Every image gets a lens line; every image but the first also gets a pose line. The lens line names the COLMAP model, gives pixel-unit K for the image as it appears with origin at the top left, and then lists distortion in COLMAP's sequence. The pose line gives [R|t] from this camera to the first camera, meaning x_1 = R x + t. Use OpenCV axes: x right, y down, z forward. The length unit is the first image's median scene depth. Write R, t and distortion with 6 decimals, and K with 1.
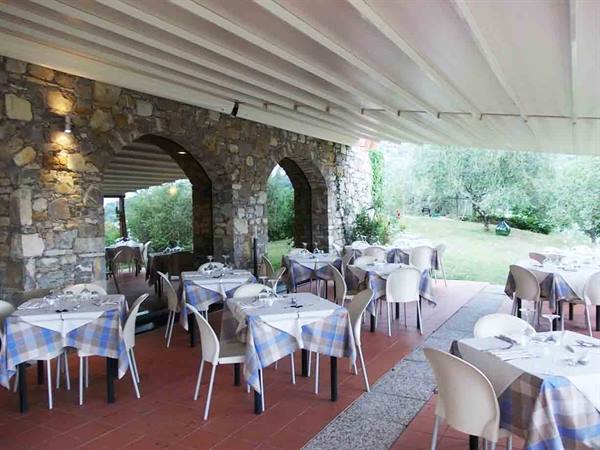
lens RADIAL K [[507.2, 0, 299.6], [0, 507.2, 225.8], [0, 0, 1]] dist [-0.025618, -0.001797]
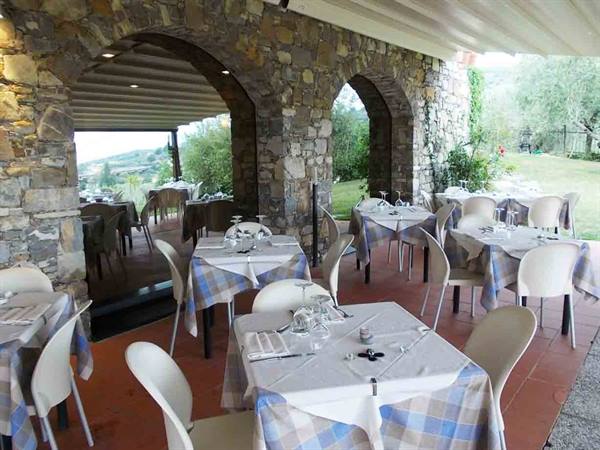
lens RADIAL K [[447.2, 0, 303.0], [0, 447.2, 213.9], [0, 0, 1]] dist [-0.007282, -0.017761]
pose [[0.987915, 0.021127, -0.153550, -0.004240], [-0.002788, 0.992928, 0.118682, -0.009552], [0.154972, -0.116820, 0.980988, 0.361420]]
